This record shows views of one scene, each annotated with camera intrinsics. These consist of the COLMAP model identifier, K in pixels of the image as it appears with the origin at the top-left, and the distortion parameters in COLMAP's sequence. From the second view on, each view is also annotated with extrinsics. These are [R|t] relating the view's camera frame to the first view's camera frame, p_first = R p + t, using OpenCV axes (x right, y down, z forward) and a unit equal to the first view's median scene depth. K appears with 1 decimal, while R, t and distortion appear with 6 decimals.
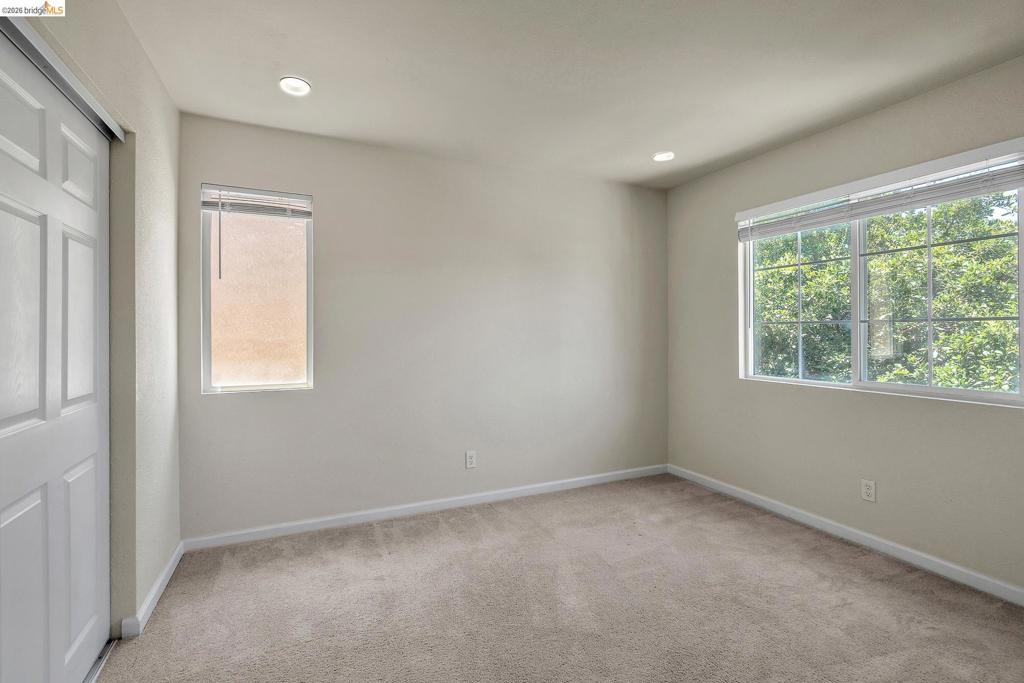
lens RADIAL K [[473.6, 0, 507.4], [0, 473.6, 340.1], [0, 0, 1]] dist [0.011533, 0.001675]
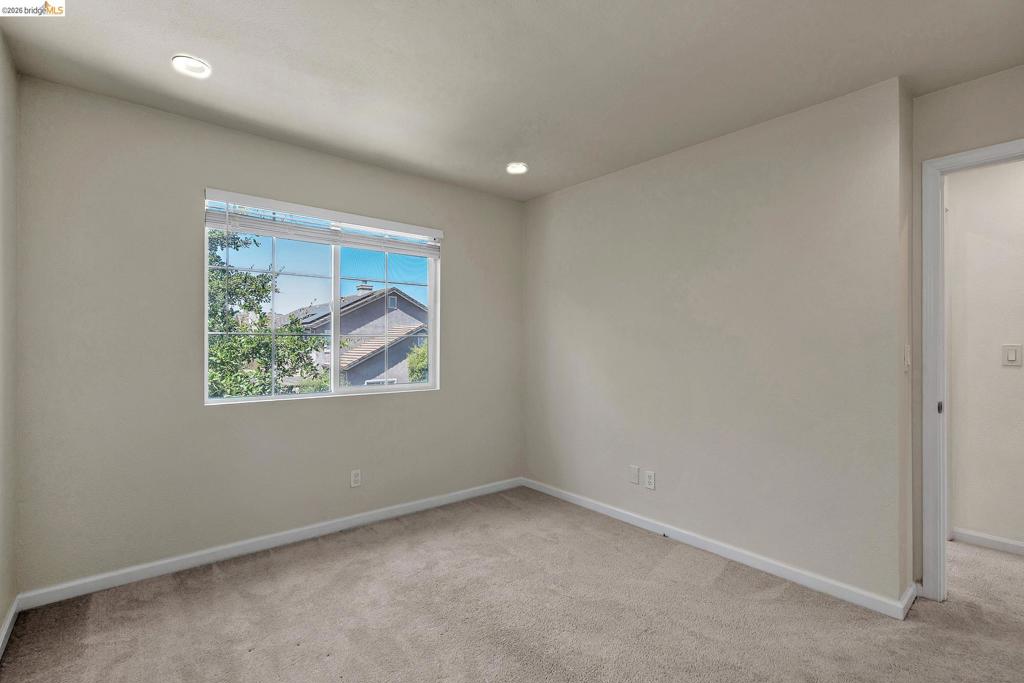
lens RADIAL K [[473.6, 0, 518.6], [0, 473.6, 343.6], [0, 0, 1]] dist [0.011533, 0.001675]
pose [[-0.275052, -0.004250, 0.961420, -0.465801], [0.005090, 0.999970, 0.005876, -0.024494], [-0.961416, 0.006510, -0.275022, 0.884027]]
